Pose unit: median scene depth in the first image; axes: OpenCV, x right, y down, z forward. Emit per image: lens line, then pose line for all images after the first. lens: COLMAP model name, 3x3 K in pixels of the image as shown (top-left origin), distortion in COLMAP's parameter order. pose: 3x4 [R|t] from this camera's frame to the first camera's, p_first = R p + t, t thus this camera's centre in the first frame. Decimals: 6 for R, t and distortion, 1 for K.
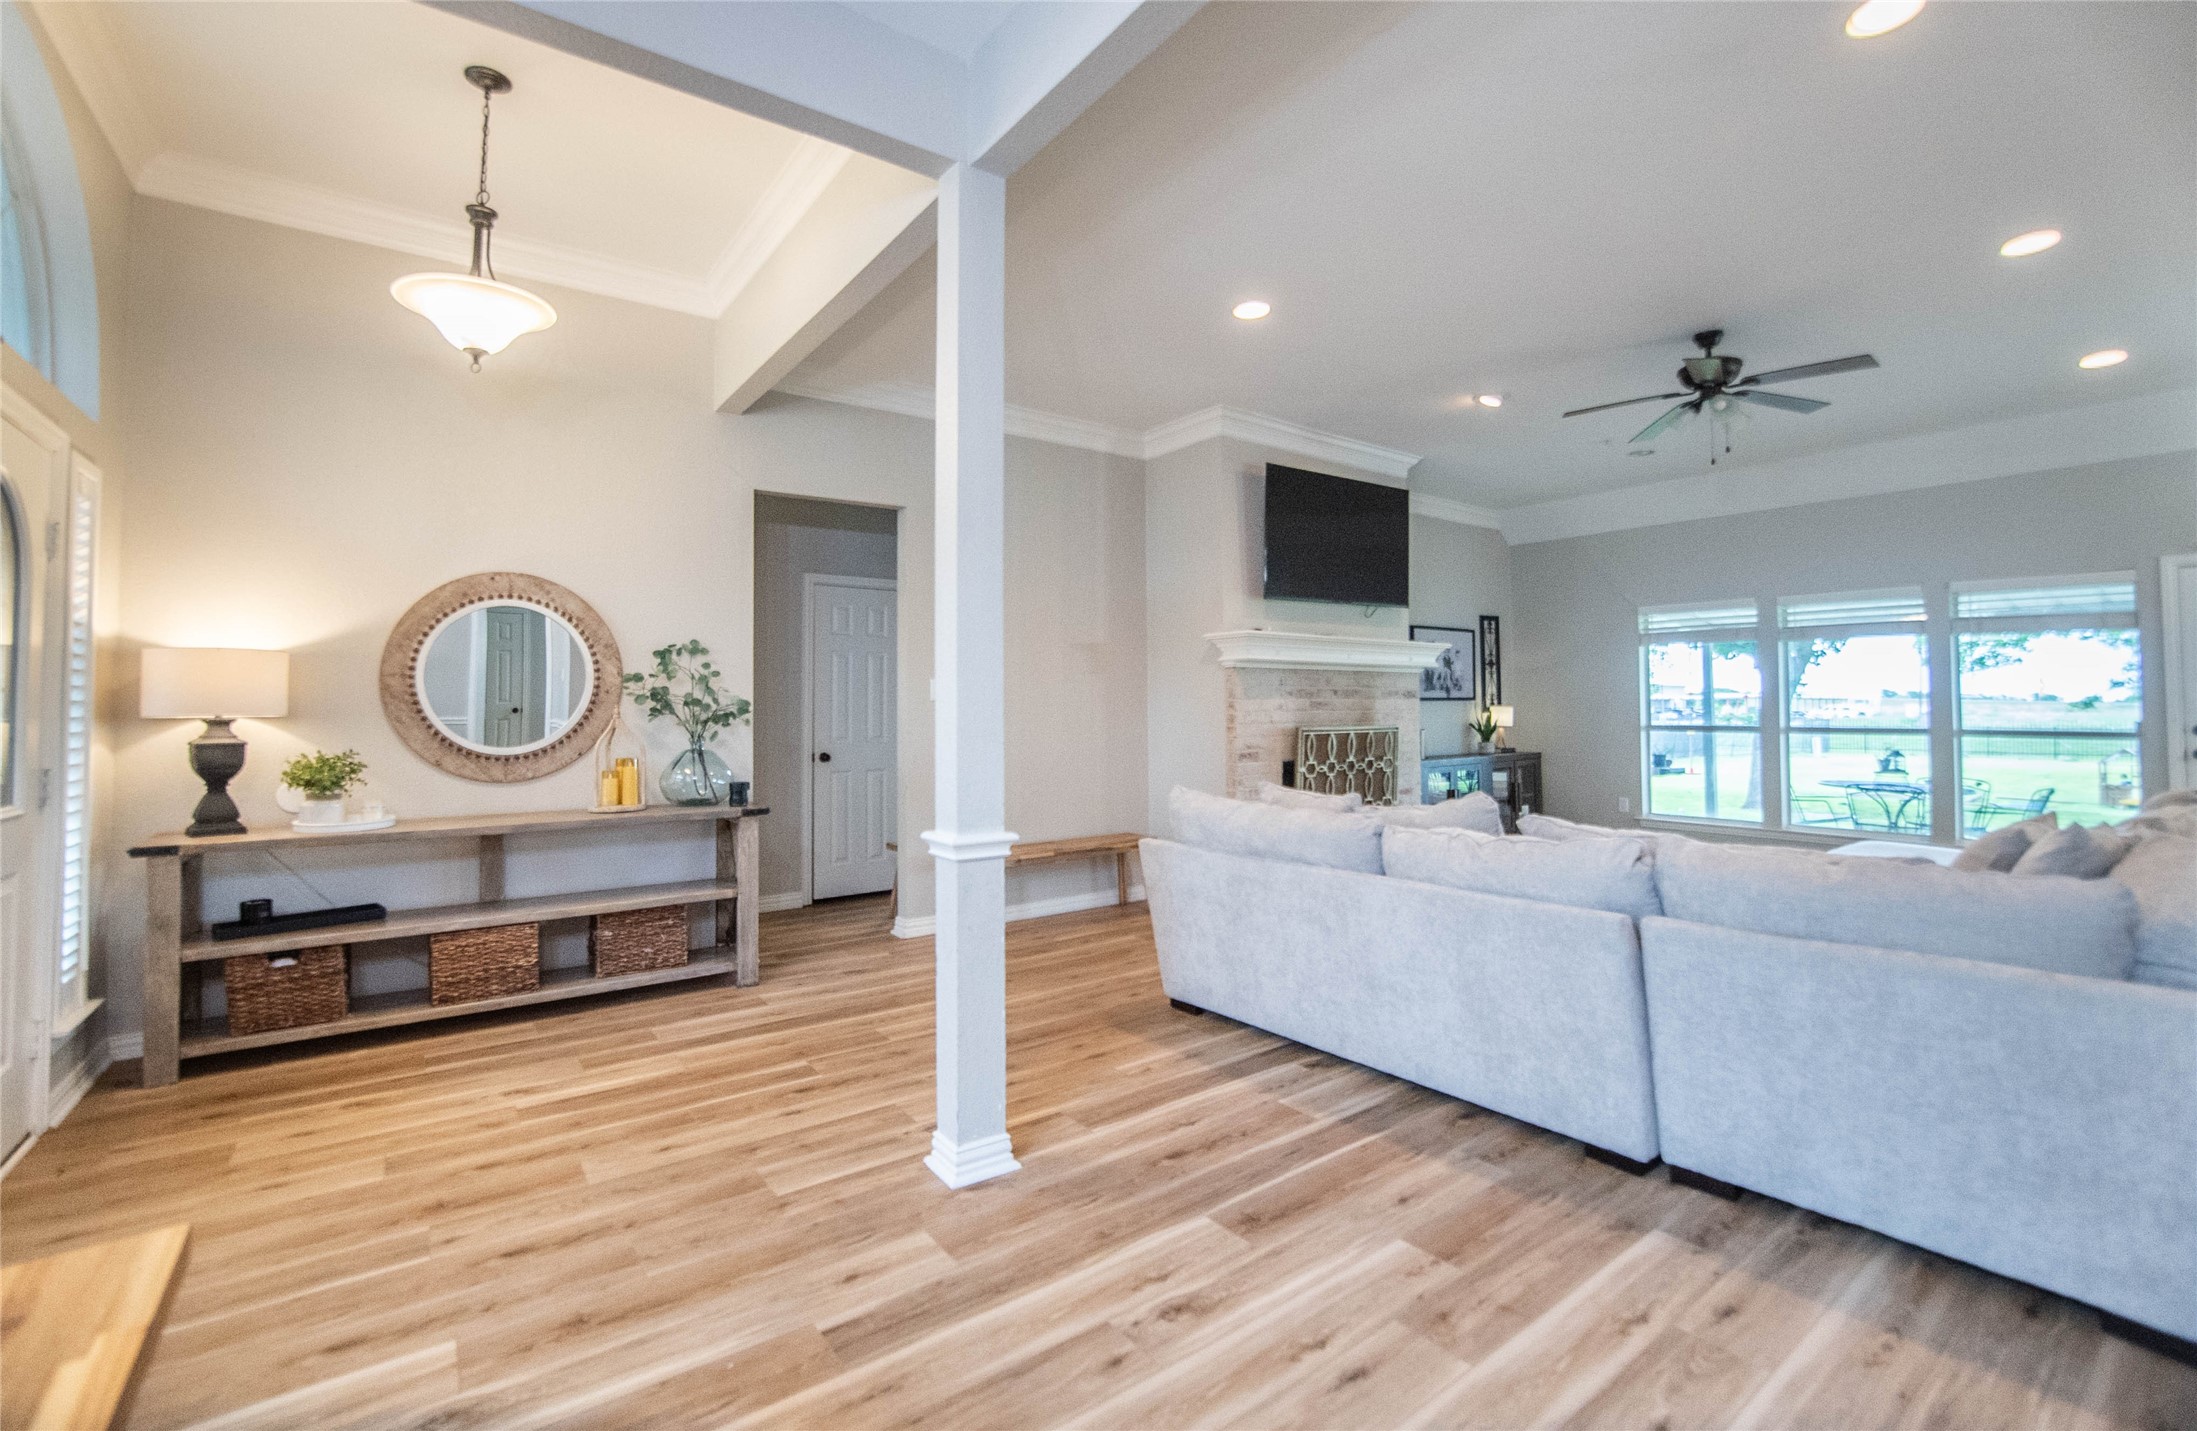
lens RADIAL K [[943.9, 0, 1094.6], [0, 943.9, 676.2], [0, 0, 1]] dist [-0.038744, 0.009511]
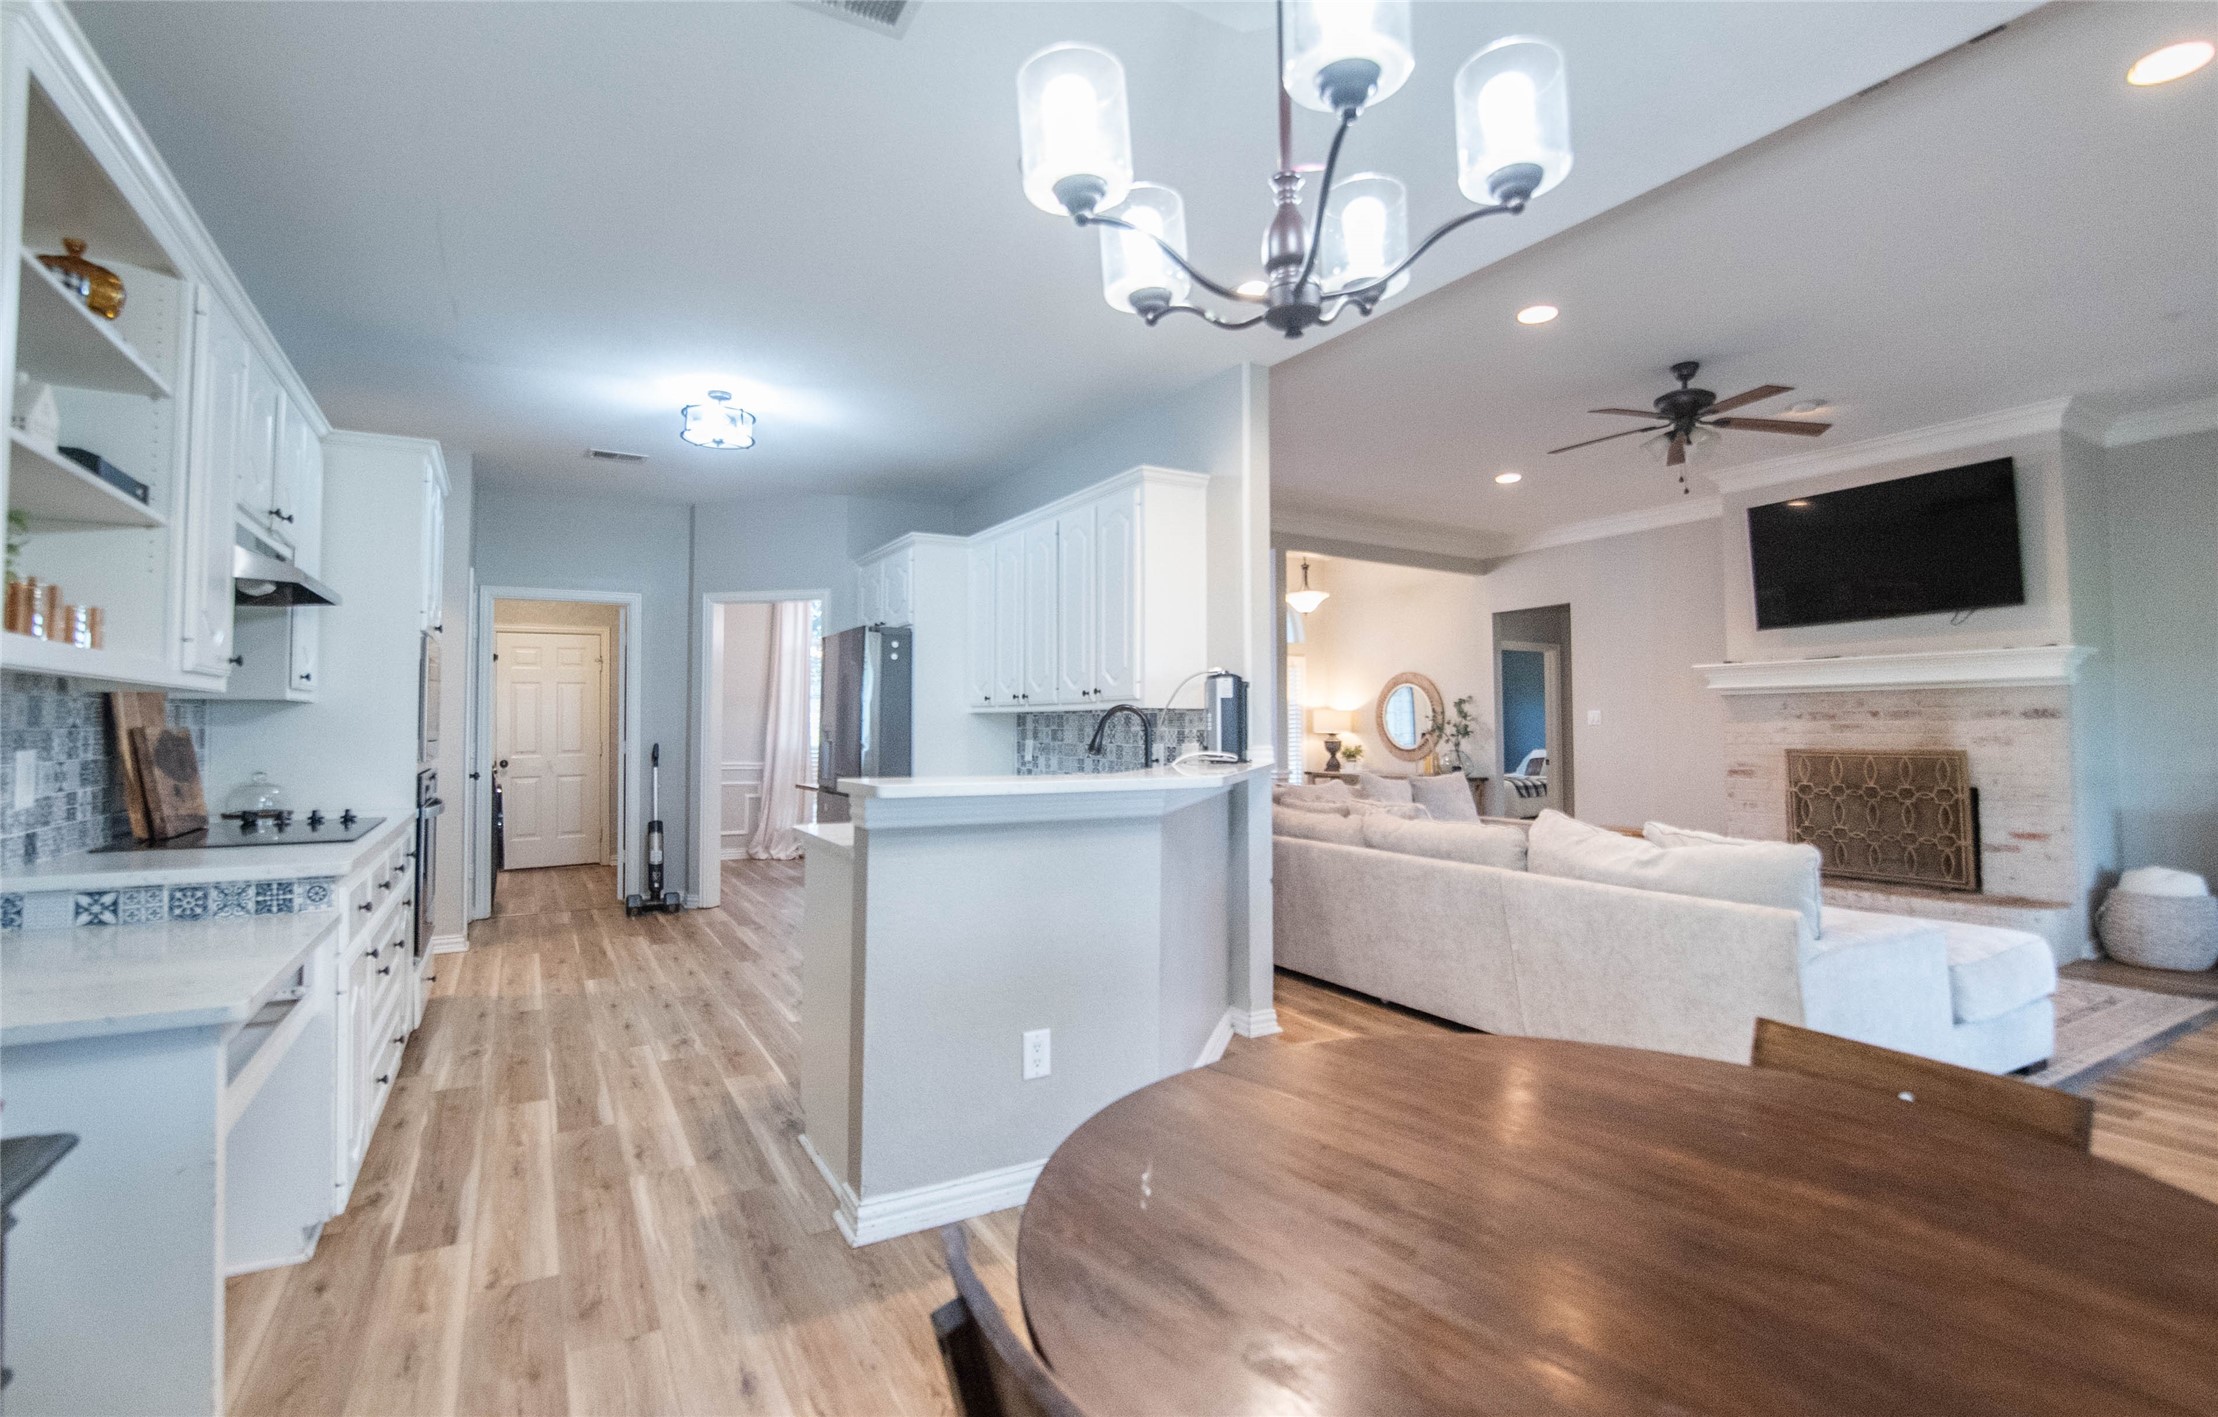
lens RADIAL K [[1019.5, 0, 1107.4], [0, 1019.5, 688.0], [0, 0, 1]] dist [-0.046860, 0.015936]
pose [[-0.116958, -0.038948, -0.992373, 1.353181], [0.029632, 0.998649, -0.042687, 0.011270], [0.992695, -0.034399, -0.115646, 0.358835]]
